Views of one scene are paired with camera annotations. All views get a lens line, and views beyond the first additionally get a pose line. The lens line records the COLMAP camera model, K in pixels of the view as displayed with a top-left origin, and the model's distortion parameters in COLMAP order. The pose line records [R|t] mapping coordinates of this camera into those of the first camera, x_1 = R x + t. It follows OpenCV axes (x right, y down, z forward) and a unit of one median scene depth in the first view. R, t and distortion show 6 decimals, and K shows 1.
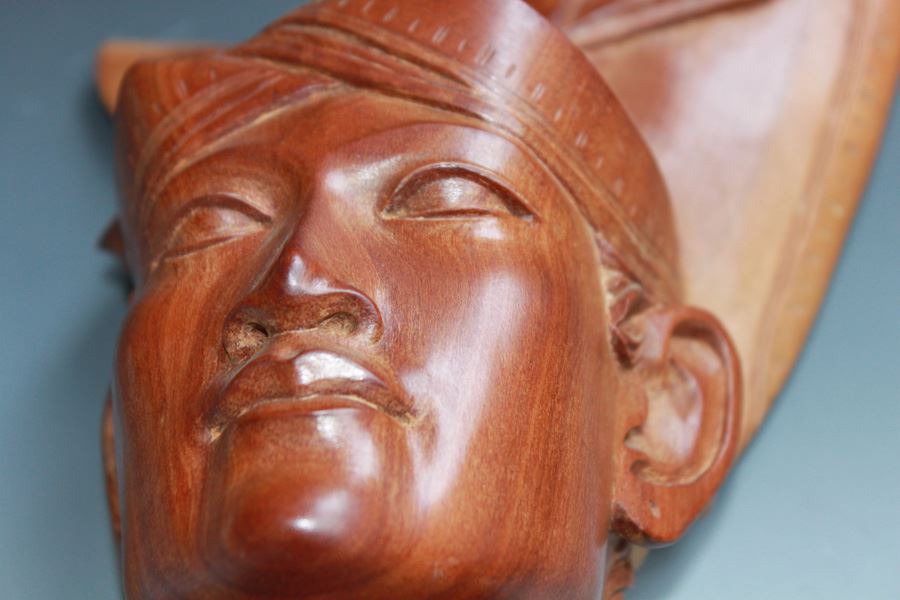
lens RADIAL K [[2139.4, 0, 451.5], [0, 2139.4, 301.4], [0, 0, 1]] dist [-0.040744, 0.000000]
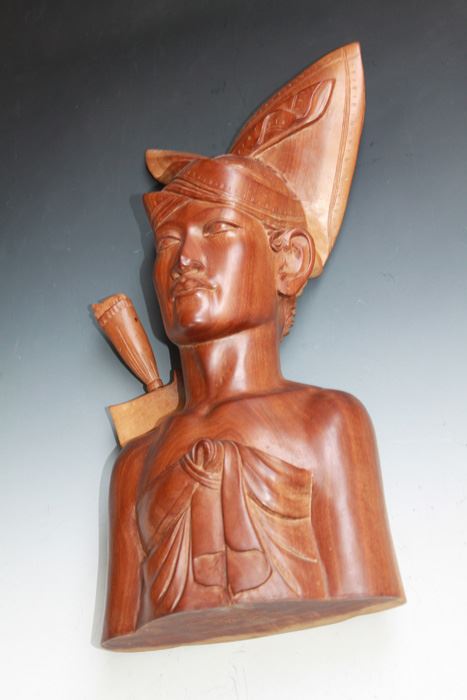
lens RADIAL K [[1404.5, 0, 232.9], [0, 1404.5, 350.0], [0, 0, 1]] dist [-0.009020, 0.000000]
pose [[0.947661, -0.166652, -0.272335, 0.692647], [0.239802, 0.934660, 0.262500, -0.509946], [0.210794, -0.314067, 0.925704, -1.499750]]
